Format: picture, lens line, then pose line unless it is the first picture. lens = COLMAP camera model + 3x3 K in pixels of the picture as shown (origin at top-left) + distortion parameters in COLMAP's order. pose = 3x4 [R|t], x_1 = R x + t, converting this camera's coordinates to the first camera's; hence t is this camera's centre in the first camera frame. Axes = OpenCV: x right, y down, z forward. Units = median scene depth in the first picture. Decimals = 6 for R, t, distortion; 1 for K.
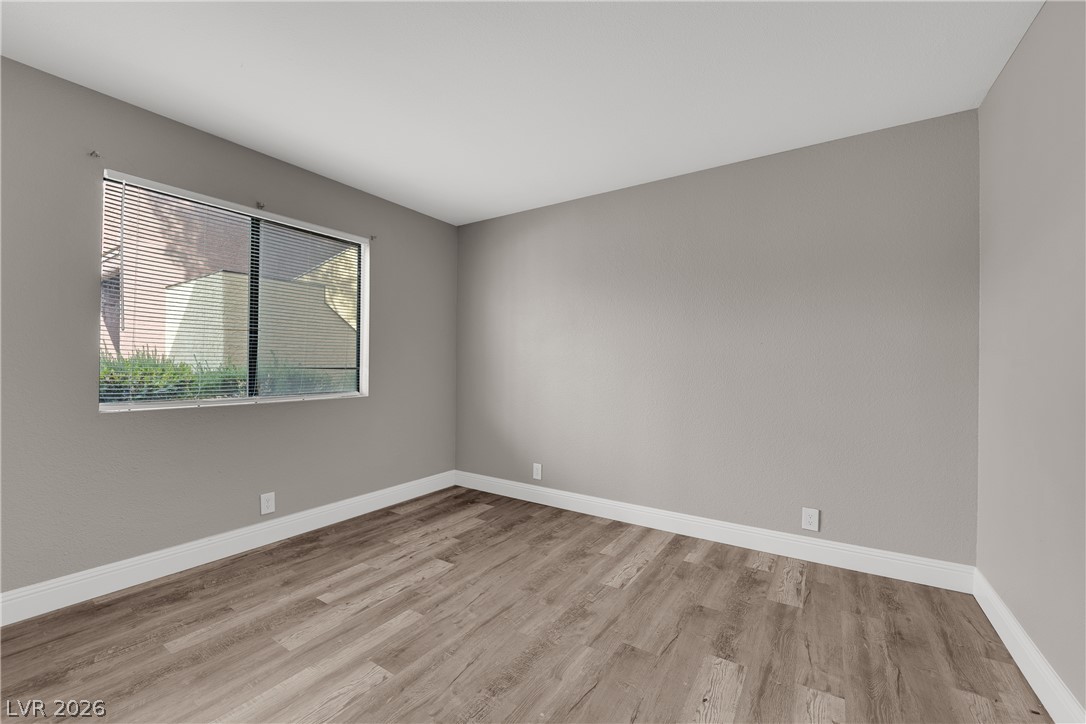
lens RADIAL K [[442.7, 0, 542.7], [0, 442.7, 362.7], [0, 0, 1]] dist [0.000013, -0.000103]
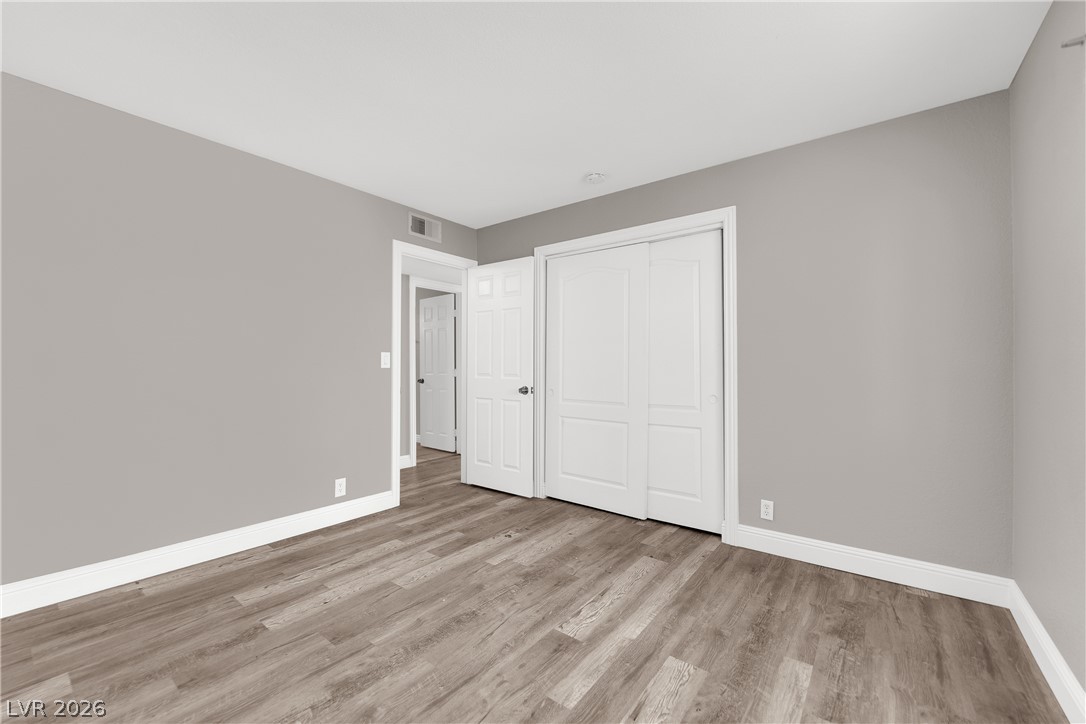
lens RADIAL K [[442.7, 0, 542.9], [0, 442.7, 361.9], [0, 0, 1]] dist [0.000013, -0.000103]
pose [[-0.996950, -0.006643, 0.077760, -0.363373], [-0.007050, 0.999963, -0.004958, 0.003355], [-0.077724, -0.005491, -0.996960, 2.020116]]
